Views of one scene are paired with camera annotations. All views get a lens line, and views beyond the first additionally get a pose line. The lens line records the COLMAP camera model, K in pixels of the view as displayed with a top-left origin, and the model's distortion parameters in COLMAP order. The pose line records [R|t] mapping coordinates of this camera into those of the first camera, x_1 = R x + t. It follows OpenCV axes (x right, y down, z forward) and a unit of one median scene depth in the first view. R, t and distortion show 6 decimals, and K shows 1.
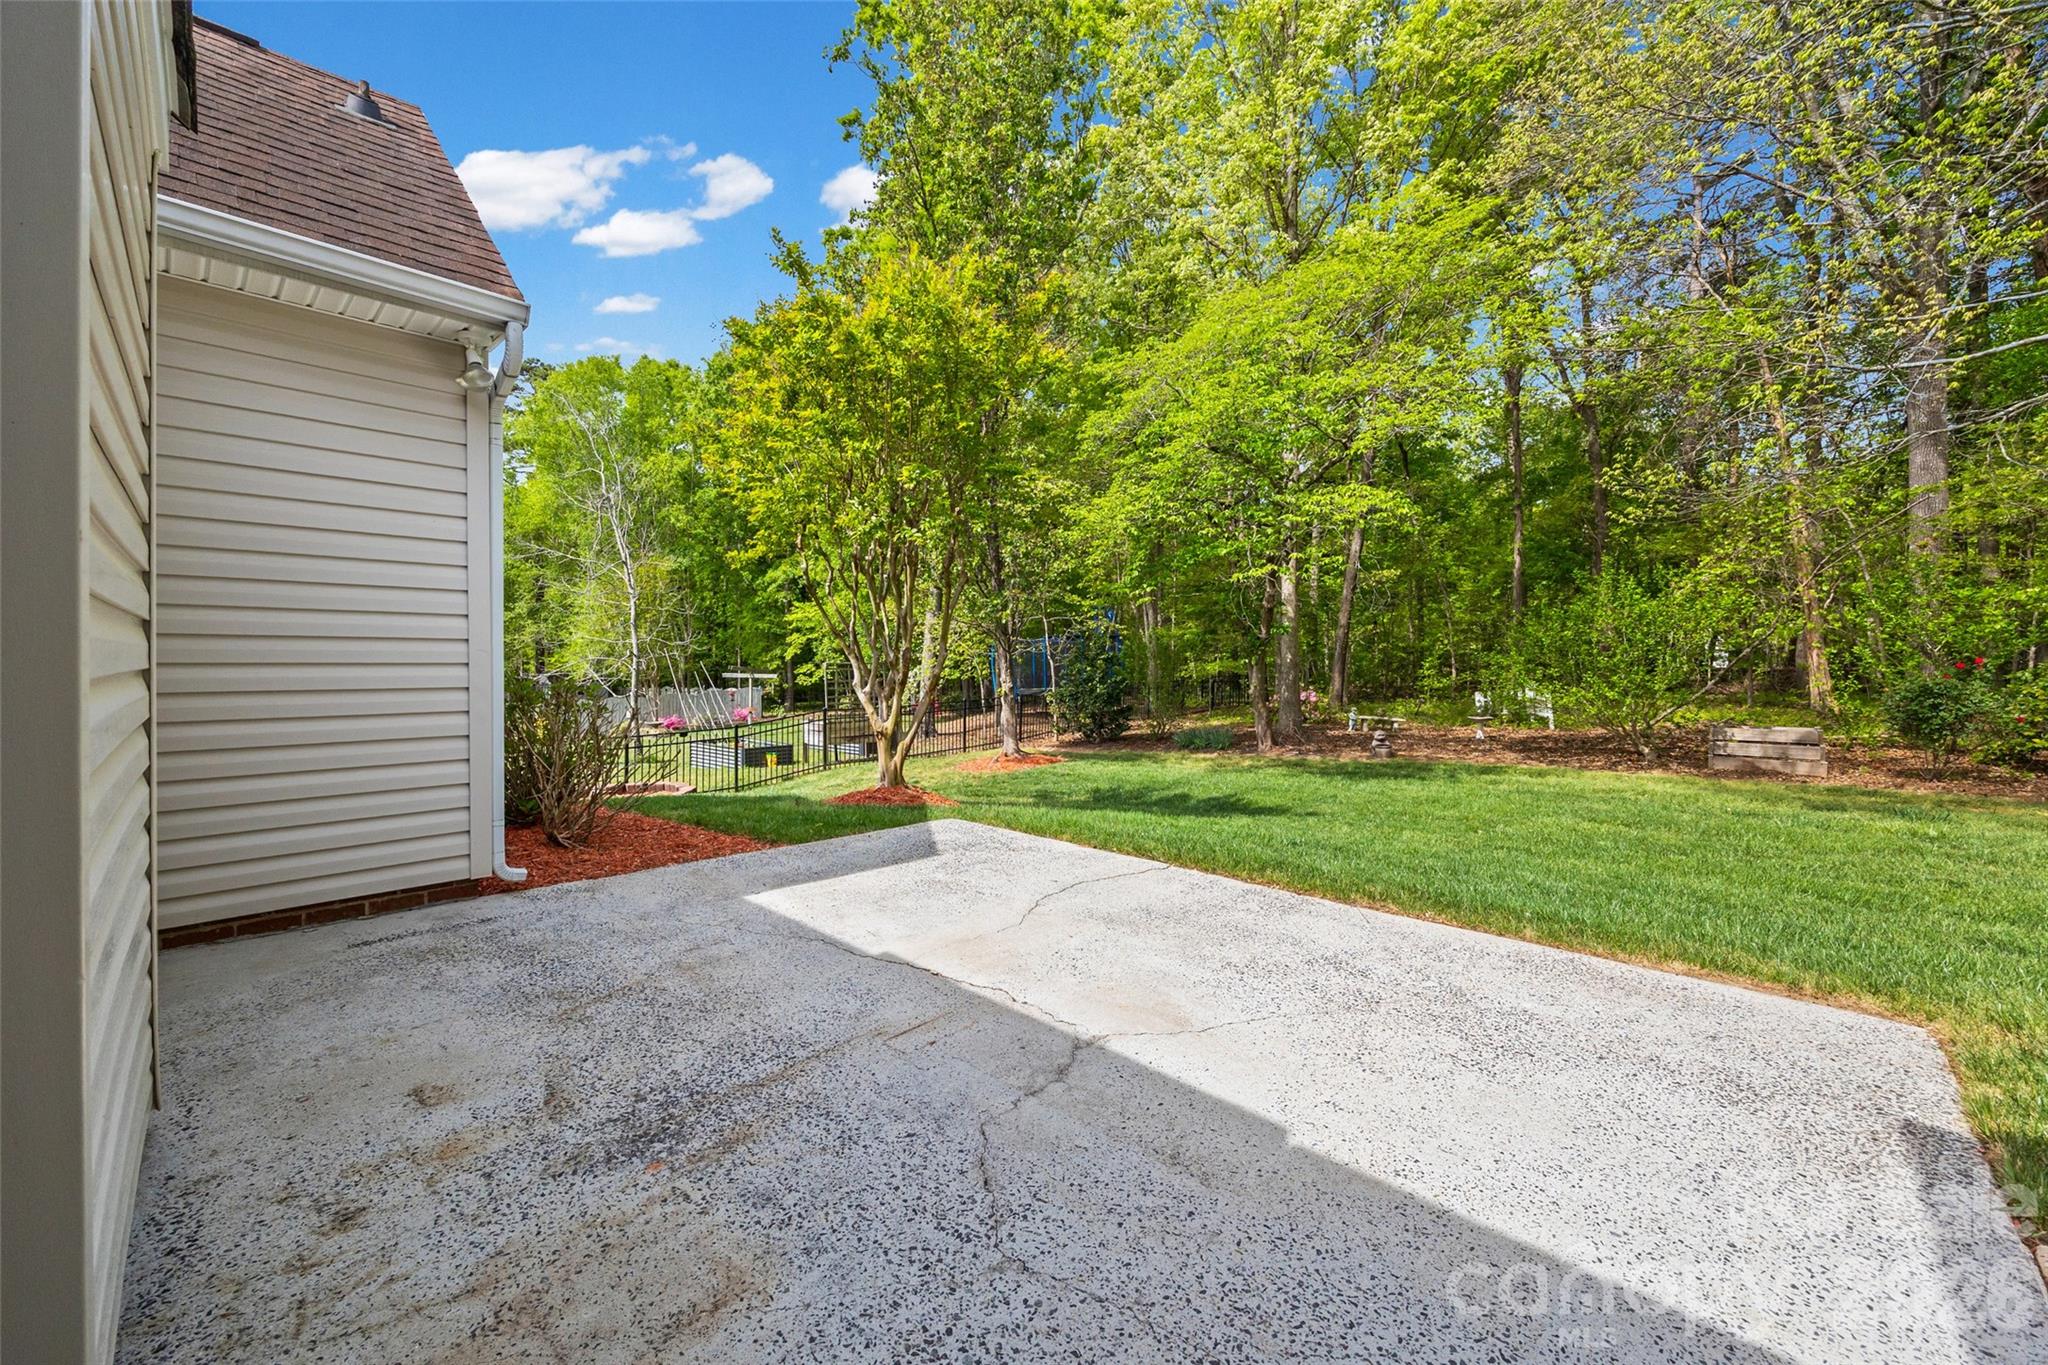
lens RADIAL K [[785.1, 0, 1021.1], [0, 785.1, 673.9], [0, 0, 1]] dist [-0.000233, 0.000343]
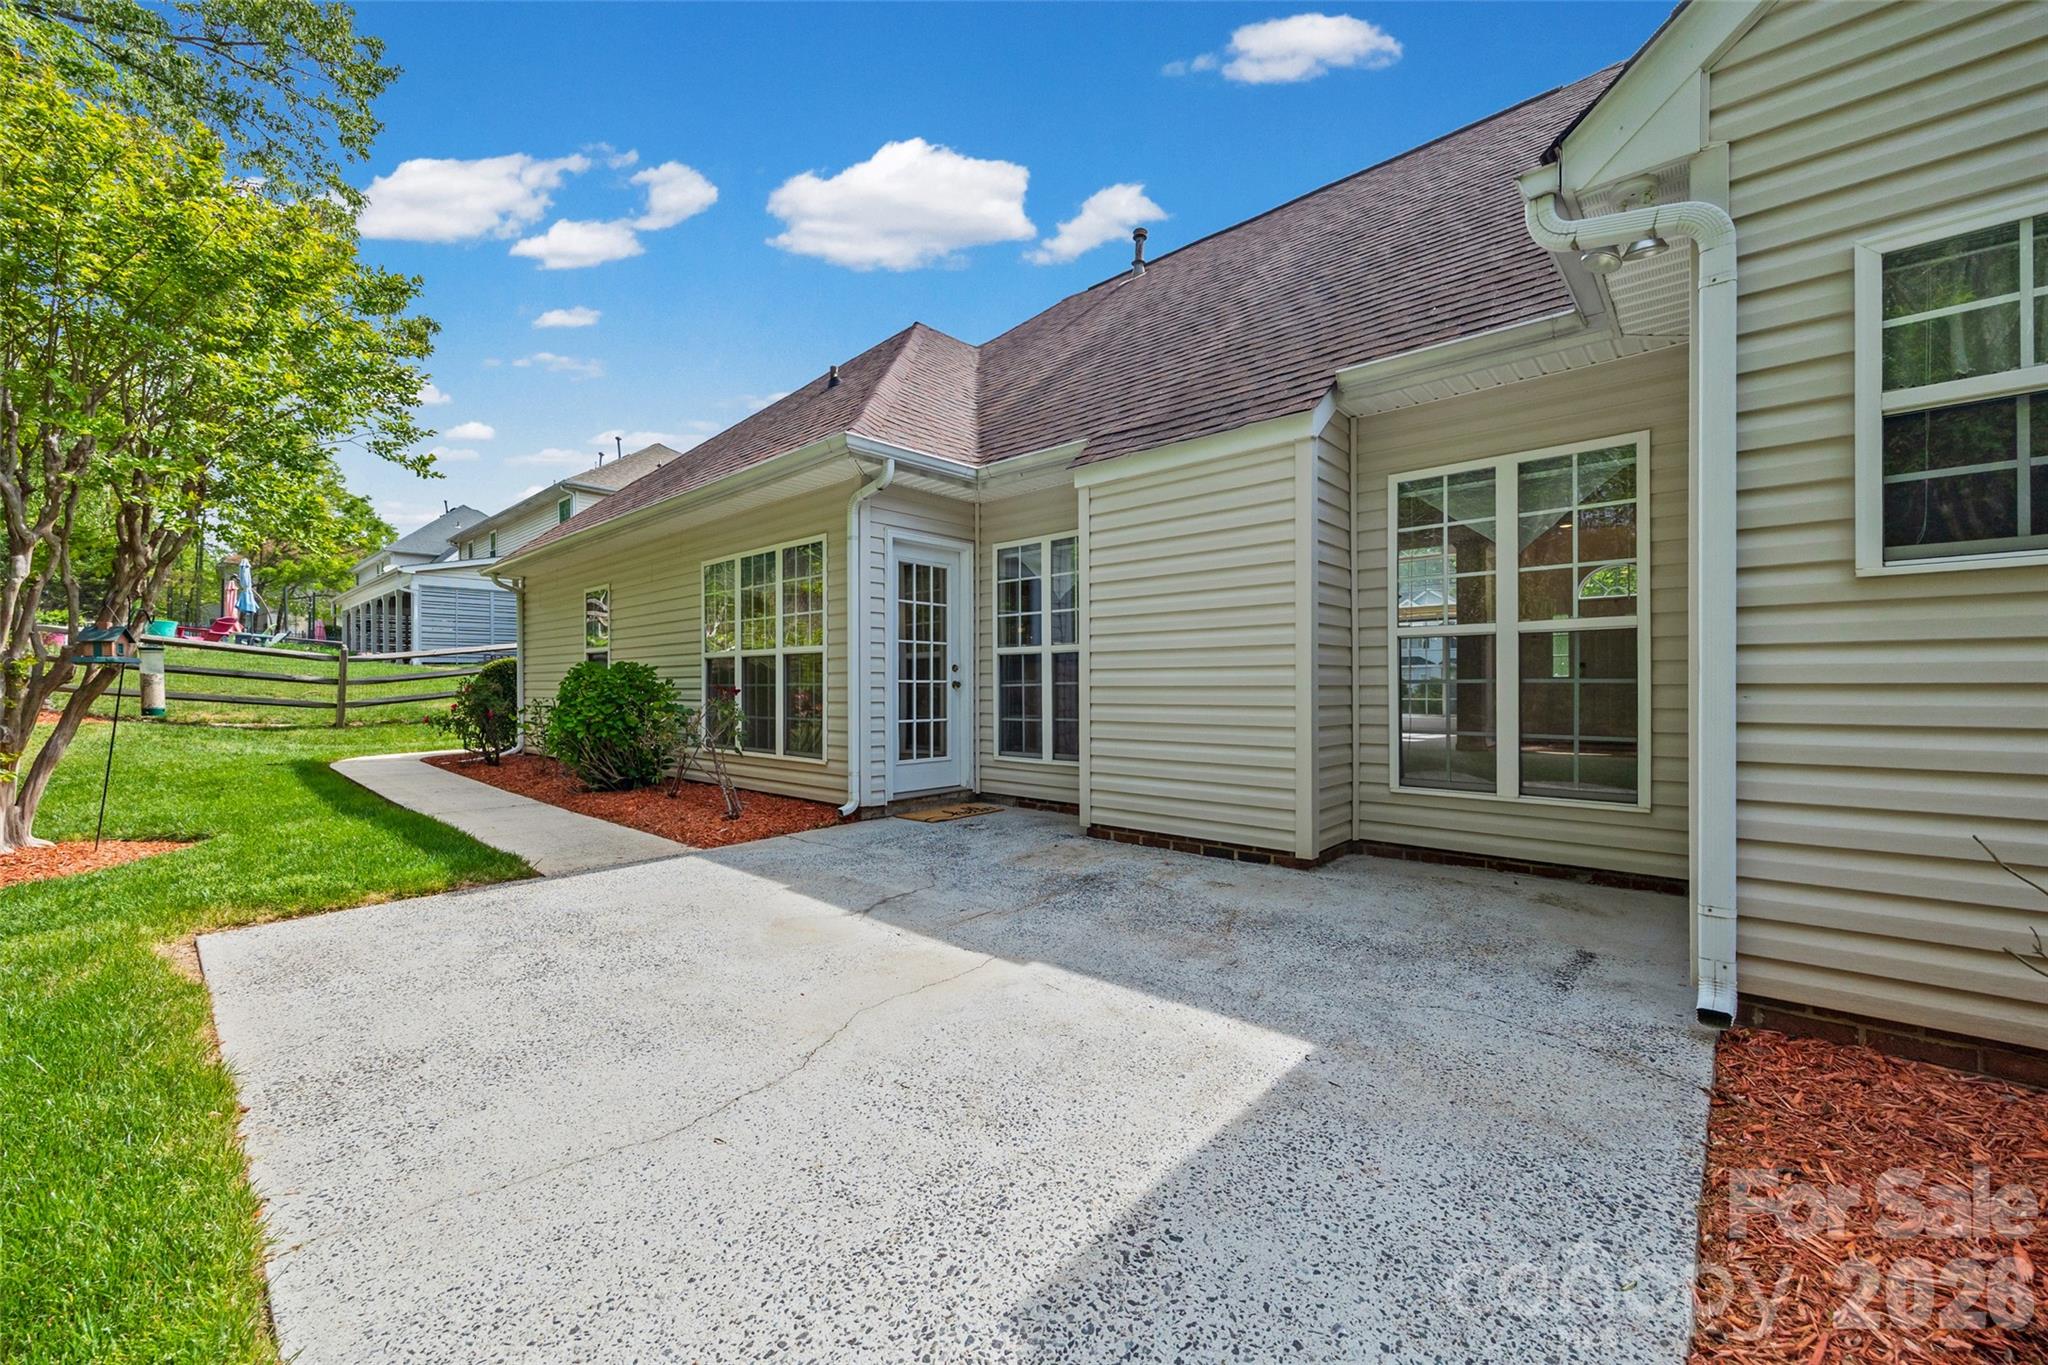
lens RADIAL K [[785.1, 0, 1028.4], [0, 785.1, 681.8], [0, 0, 1]] dist [-0.000233, 0.000343]
pose [[-0.999703, -0.001654, -0.024298, -0.171183], [-0.002013, 0.999889, 0.014736, 0.008573], [0.024271, 0.014781, -0.999596, 2.117930]]
